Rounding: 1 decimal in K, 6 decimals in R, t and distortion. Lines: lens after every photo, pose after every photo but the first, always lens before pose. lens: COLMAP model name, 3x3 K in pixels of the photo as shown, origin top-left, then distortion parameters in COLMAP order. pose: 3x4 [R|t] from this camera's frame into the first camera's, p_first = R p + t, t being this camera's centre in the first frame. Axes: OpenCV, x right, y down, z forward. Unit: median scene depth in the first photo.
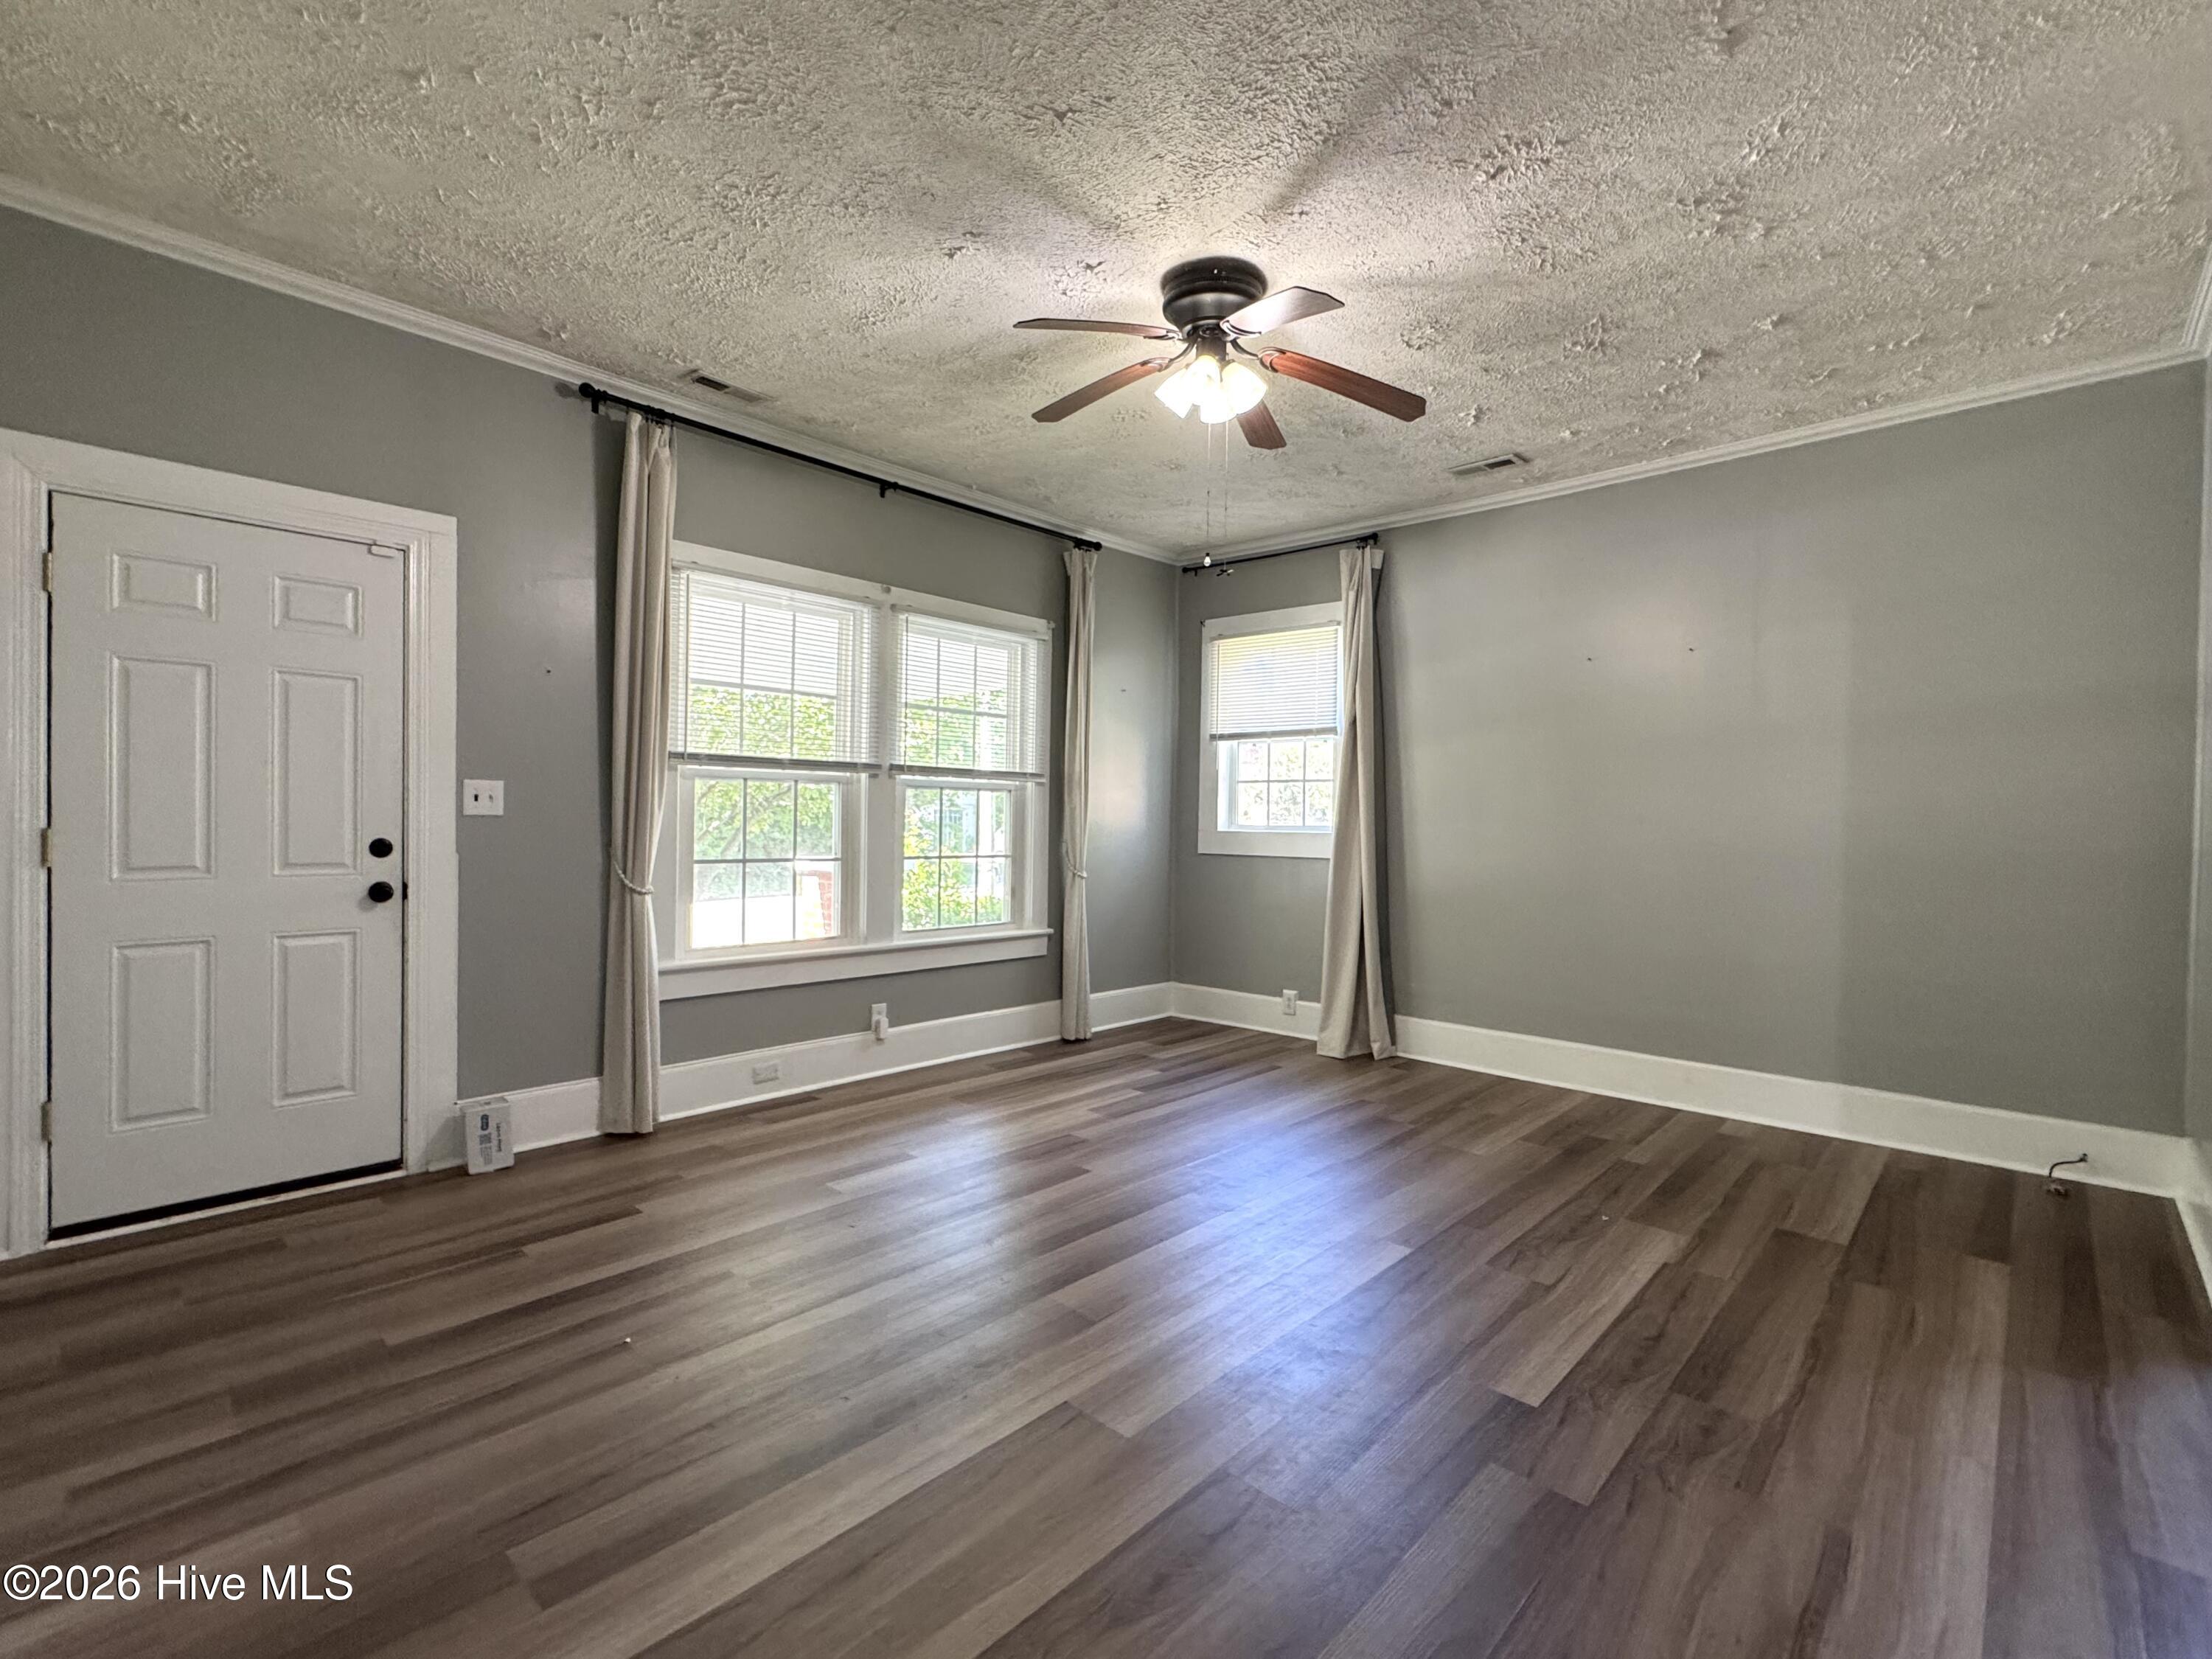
lens RADIAL K [[1007.9, 0, 1108.6], [0, 1007.9, 833.3], [0, 0, 1]] dist [-0.004980, -0.000674]
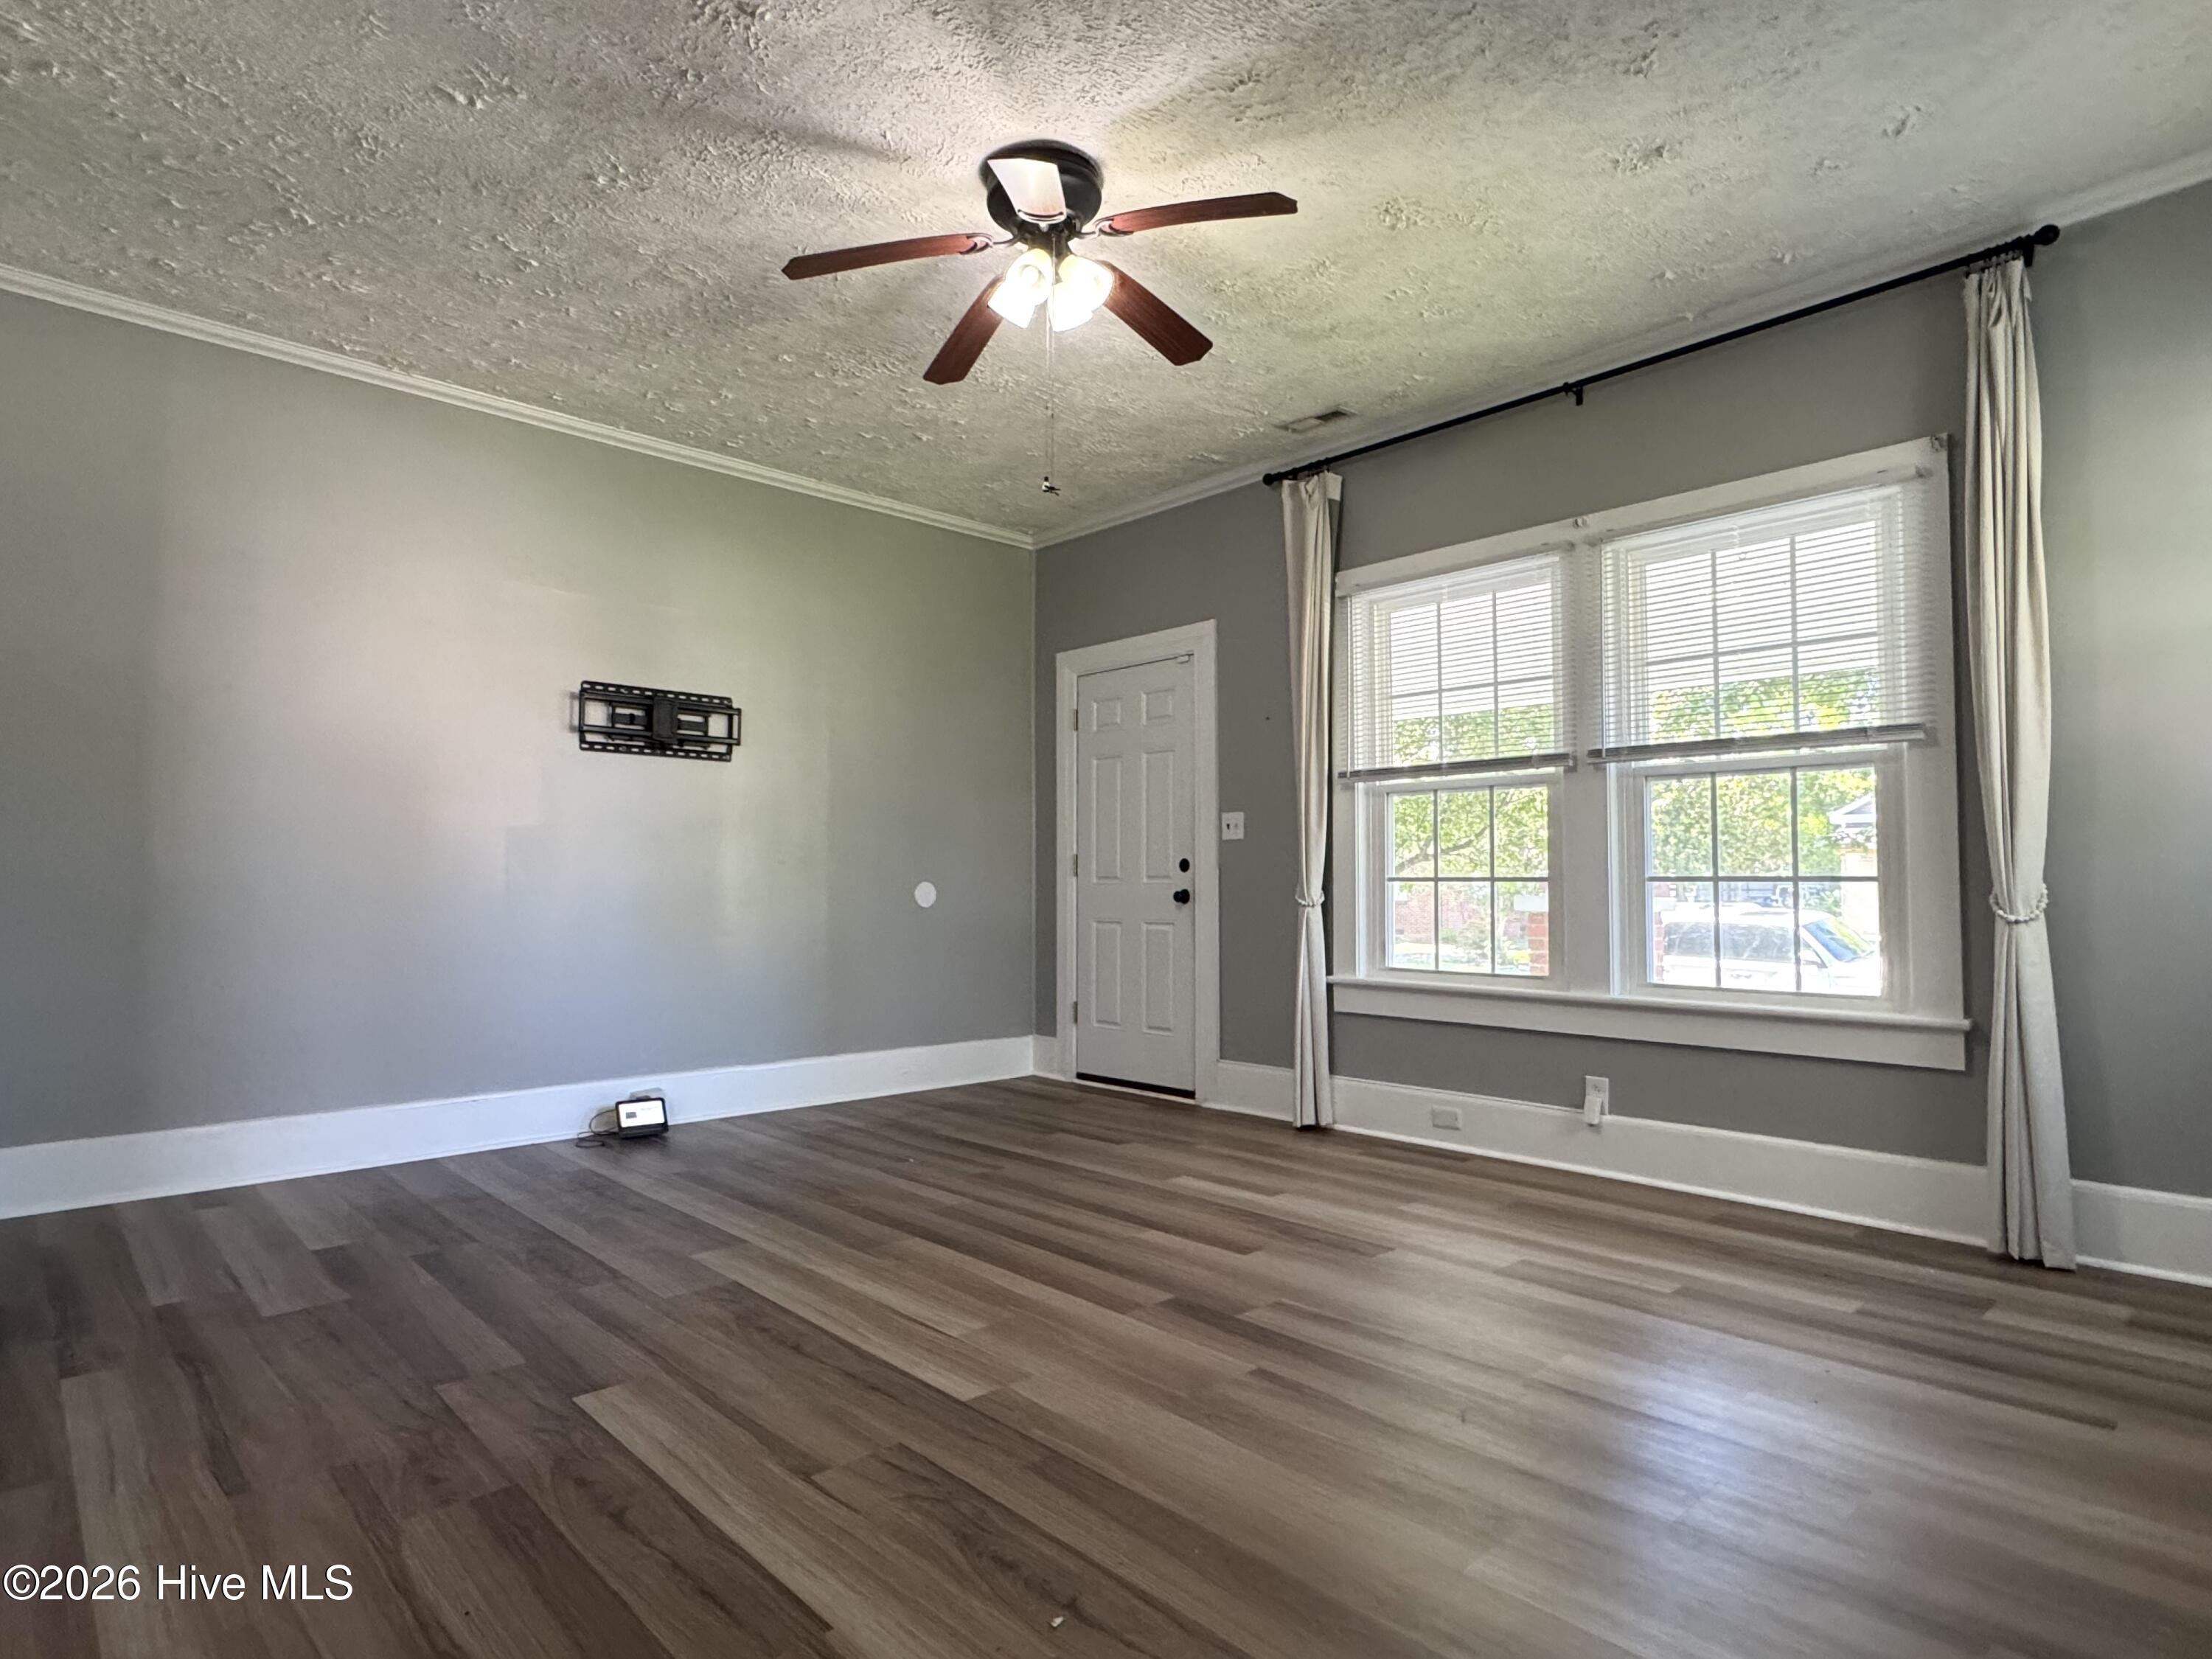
lens RADIAL K [[1212.7, 0, 1107.6], [0, 1212.7, 831.3], [0, 0, 1]] dist [0.005443, 0.001351]
pose [[-0.077620, -0.063742, -0.994943, 0.804789], [-0.016683, 0.997897, -0.062629, 0.060961], [0.996843, 0.011737, -0.078520, 0.827626]]
